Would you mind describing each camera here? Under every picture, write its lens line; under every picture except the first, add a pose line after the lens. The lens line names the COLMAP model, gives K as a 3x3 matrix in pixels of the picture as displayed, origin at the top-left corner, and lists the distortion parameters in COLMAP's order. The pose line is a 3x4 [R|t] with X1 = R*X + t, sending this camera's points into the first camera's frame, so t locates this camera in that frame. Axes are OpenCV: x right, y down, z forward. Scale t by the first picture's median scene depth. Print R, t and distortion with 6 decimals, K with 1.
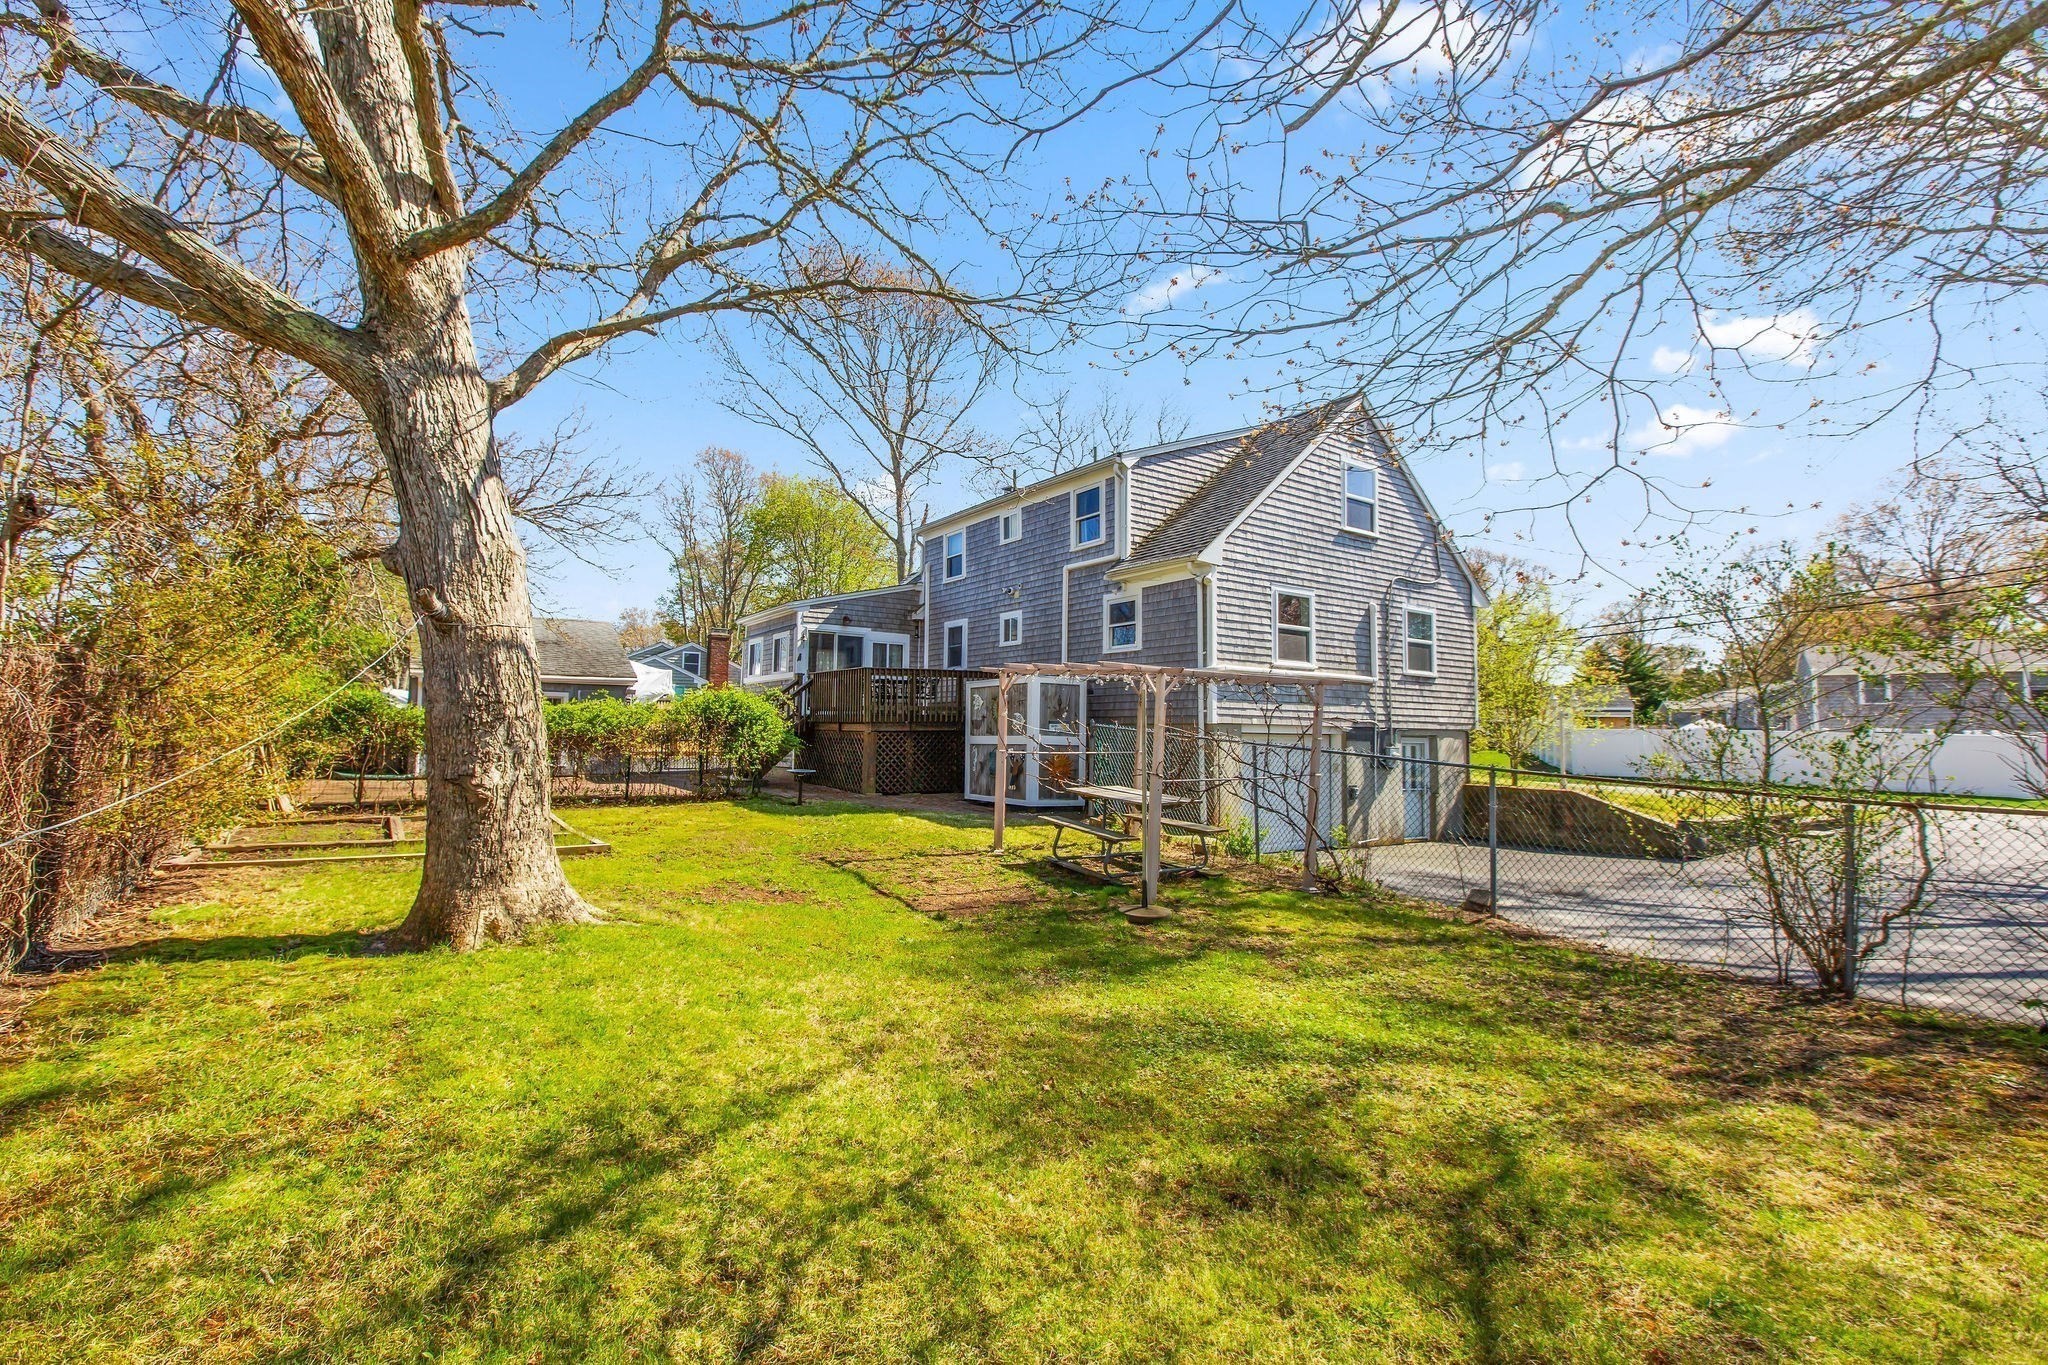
lens RADIAL K [[916.8, 0, 1019.5], [0, 916.8, 669.0], [0, 0, 1]] dist [0.000867, 0.000163]
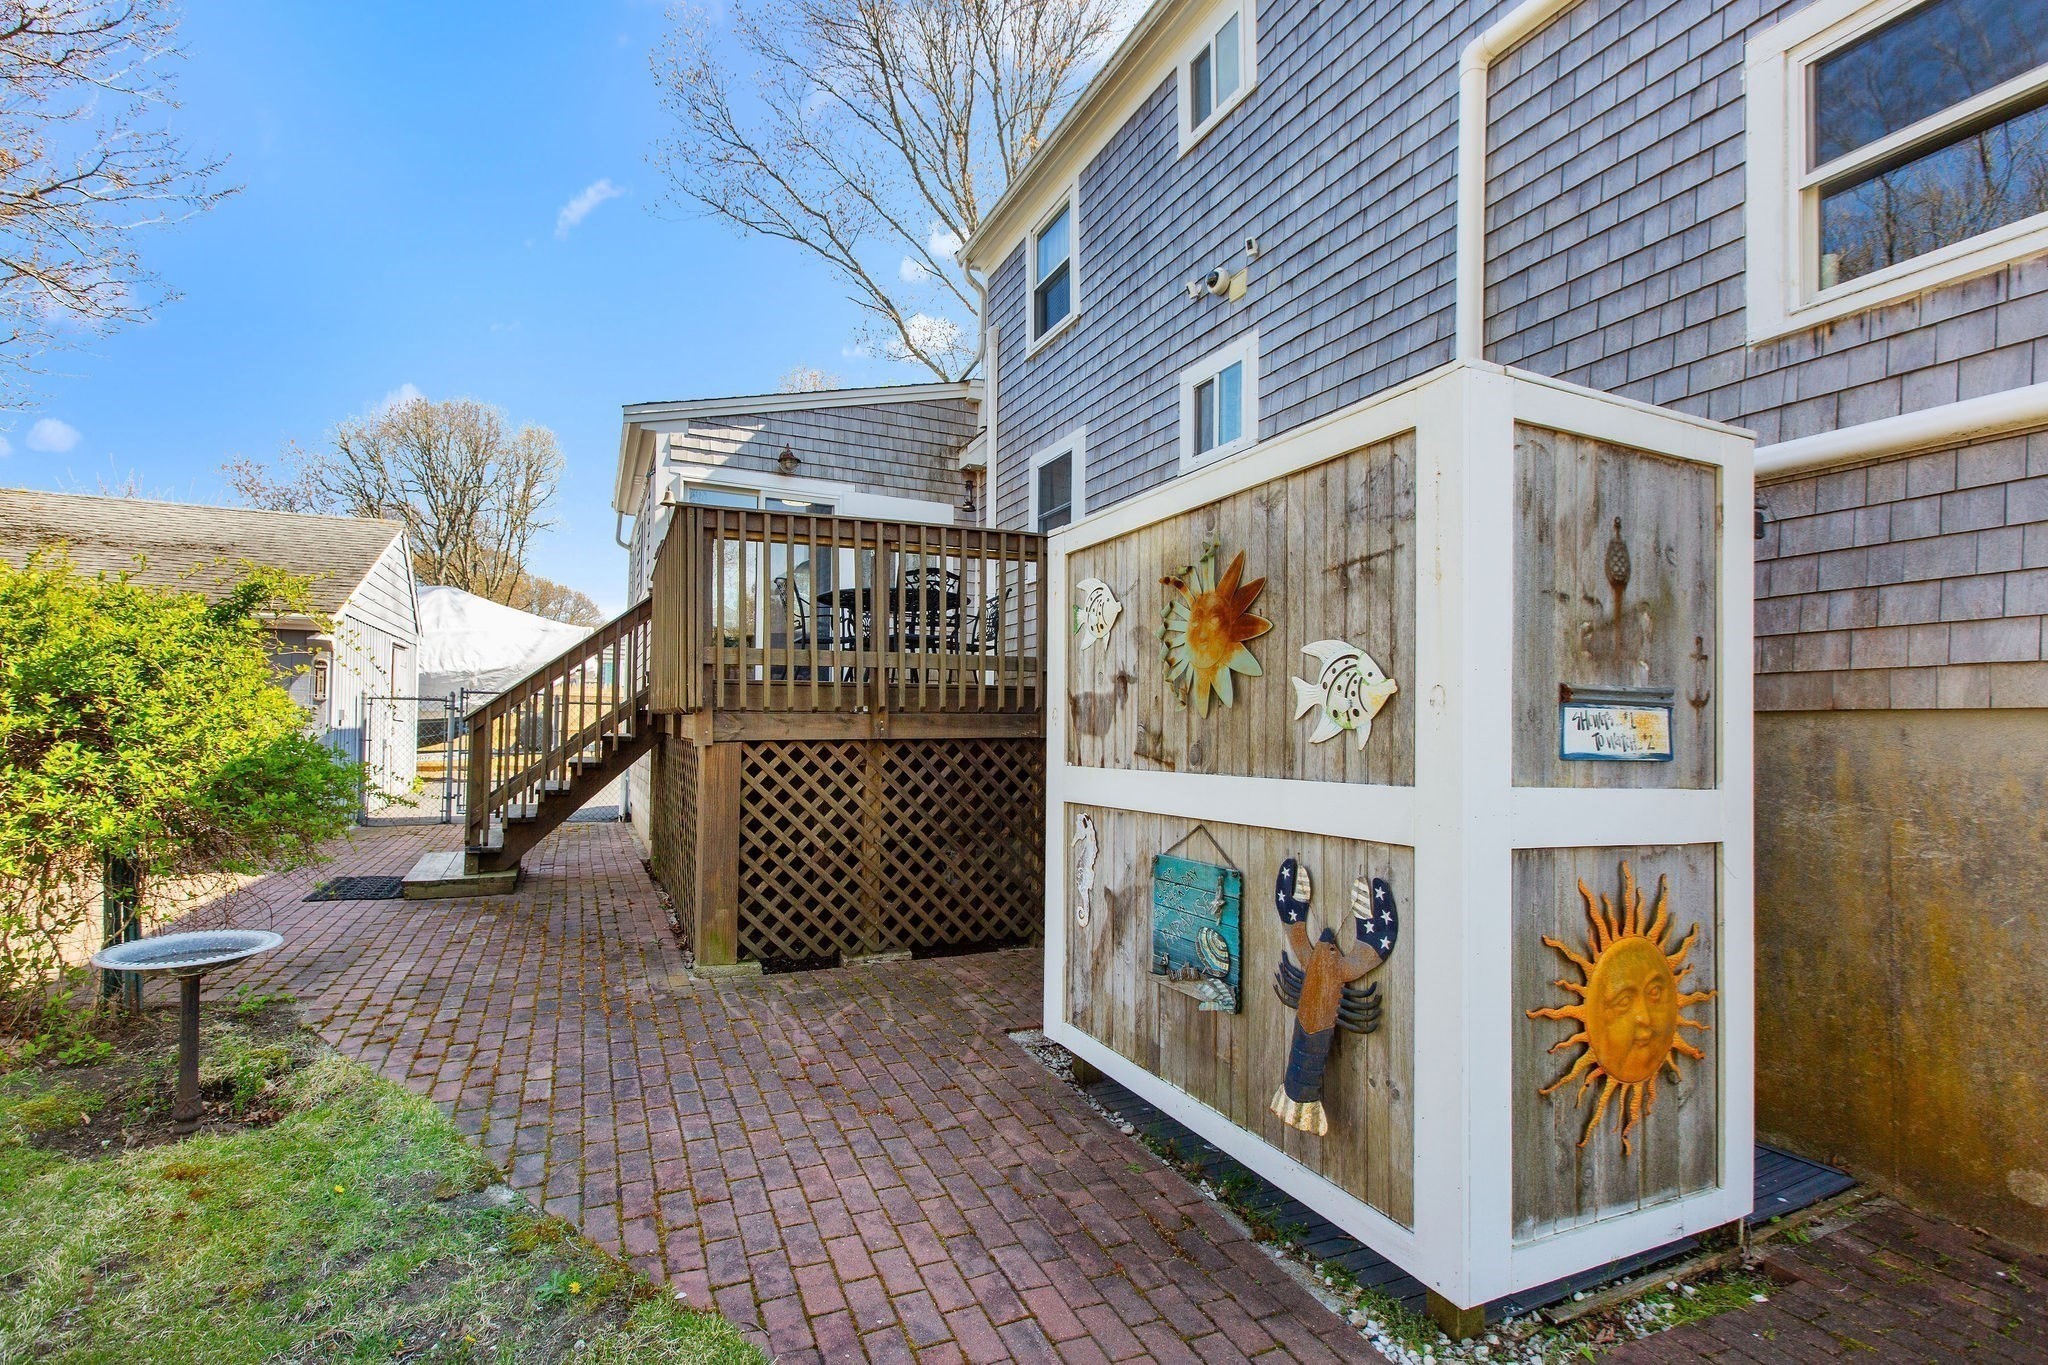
lens RADIAL K [[916.8, 0, 1008.8], [0, 916.8, 728.2], [0, 0, 1]] dist [0.000867, 0.000163]
pose [[0.984525, -0.001615, -0.175237, -0.024223], [0.014118, 0.997438, 0.070124, 0.041051], [0.174675, -0.071513, 0.982026, 0.667925]]
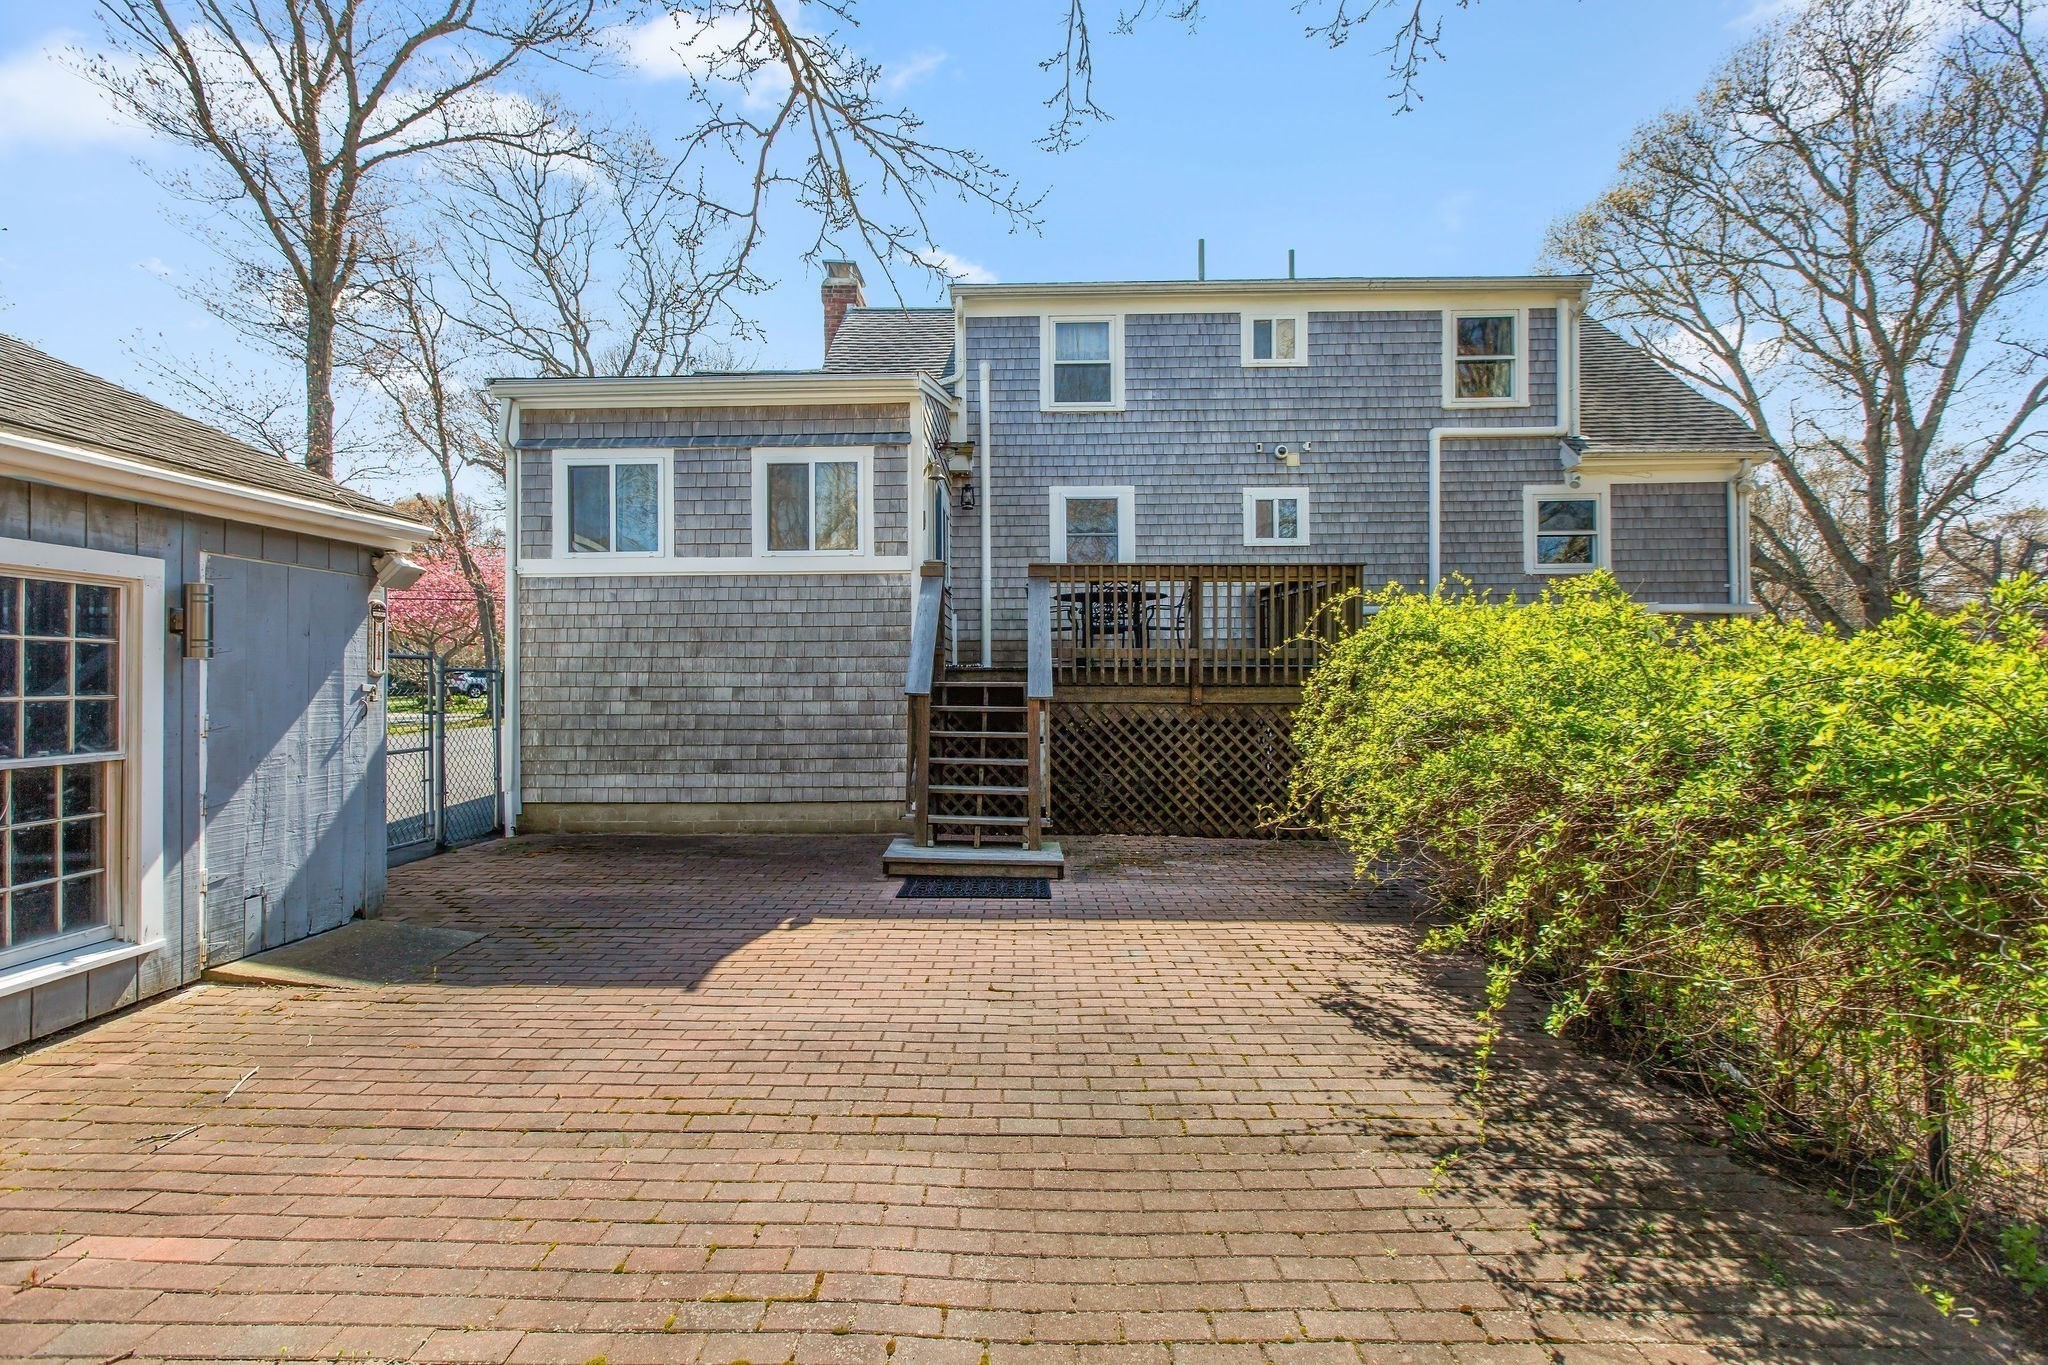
lens RADIAL K [[916.8, 0, 1026.1], [0, 916.8, 675.3], [0, 0, 1]] dist [0.000867, 0.000163]
pose [[0.587296, -0.014070, 0.809250, -0.568978], [-0.044439, 0.997780, 0.049598, 0.034377], [-0.808152, -0.065091, 0.585367, 0.771052]]
